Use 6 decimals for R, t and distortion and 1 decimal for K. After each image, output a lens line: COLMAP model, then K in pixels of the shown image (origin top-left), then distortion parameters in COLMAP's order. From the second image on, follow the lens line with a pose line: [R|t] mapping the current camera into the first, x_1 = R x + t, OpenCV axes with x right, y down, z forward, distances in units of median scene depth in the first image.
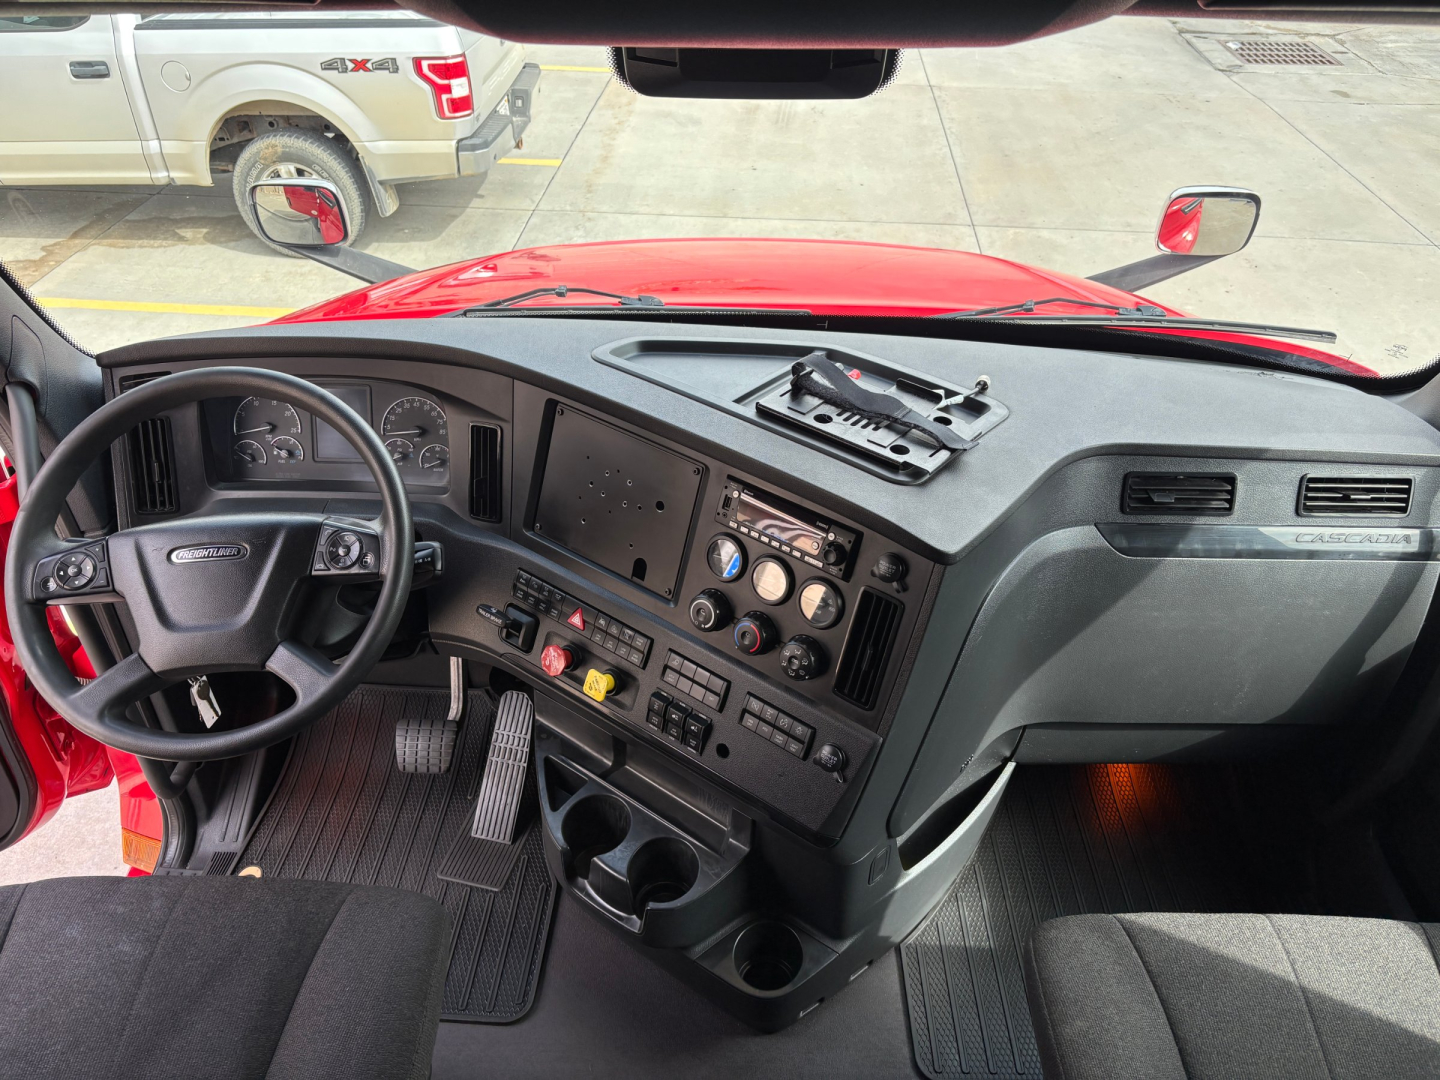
lens RADIAL K [[1093.8, 0, 716.6], [0, 1093.8, 541.1], [0, 0, 1]] dist [0.055387, -0.071580]
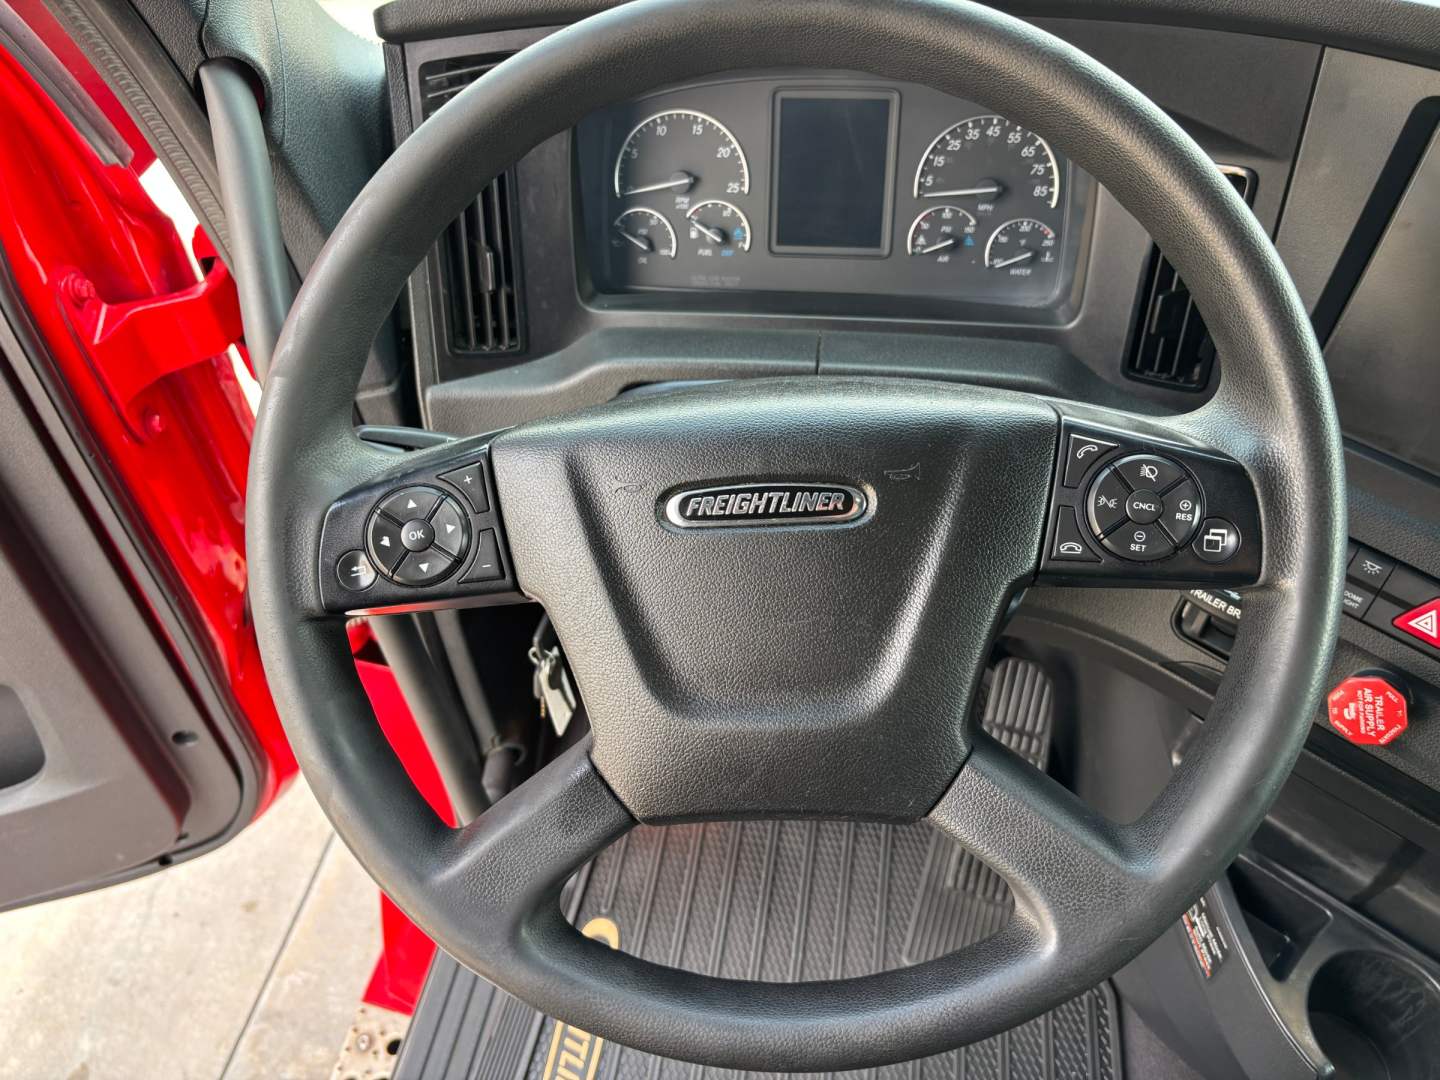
lens RADIAL K [[1113.6, 0, 727.1], [0, 1113.6, 539.1], [0, 0, 1]] dist [0.006501, -0.008372]
pose [[0.993672, 0.038652, -0.105464, -0.354527], [-0.019985, 0.984785, 0.172627, -0.033487], [0.110532, -0.169427, 0.979325, 0.518100]]
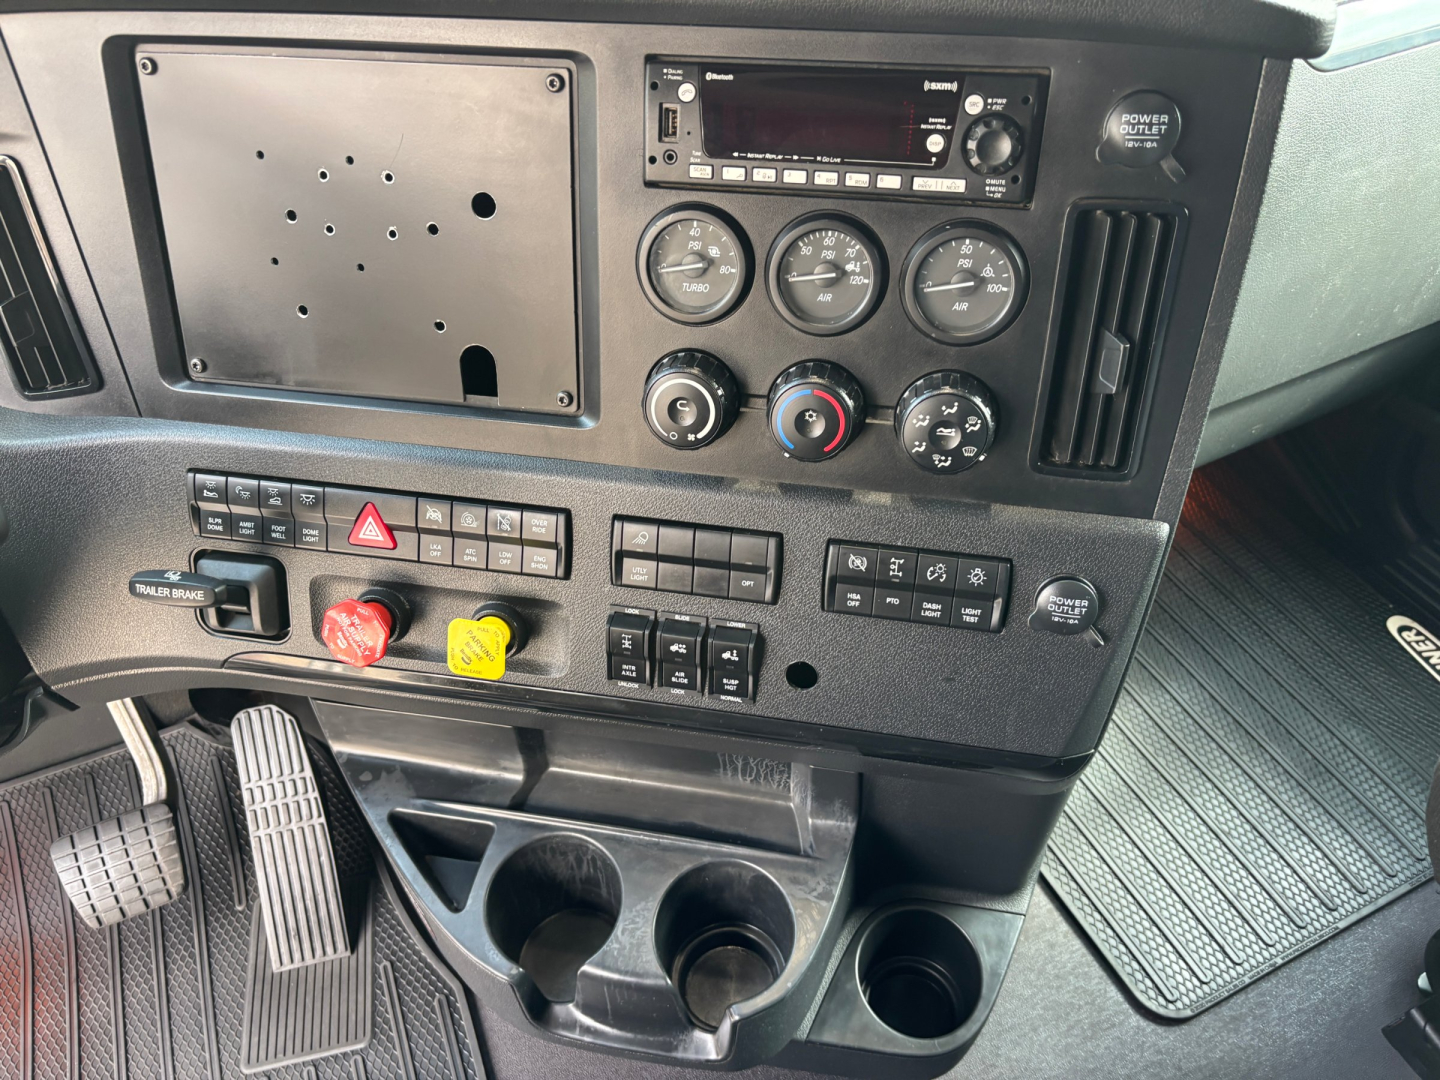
lens RADIAL K [[1093.8, 0, 716.6], [0, 1093.8, 541.1], [0, 0, 1]] dist [0.055387, -0.071580]
pose [[0.897055, -0.346814, 0.273883, -0.122787], [0.305821, 0.934575, 0.181776, 0.035973], [-0.319007, -0.079304, 0.944429, 0.514354]]
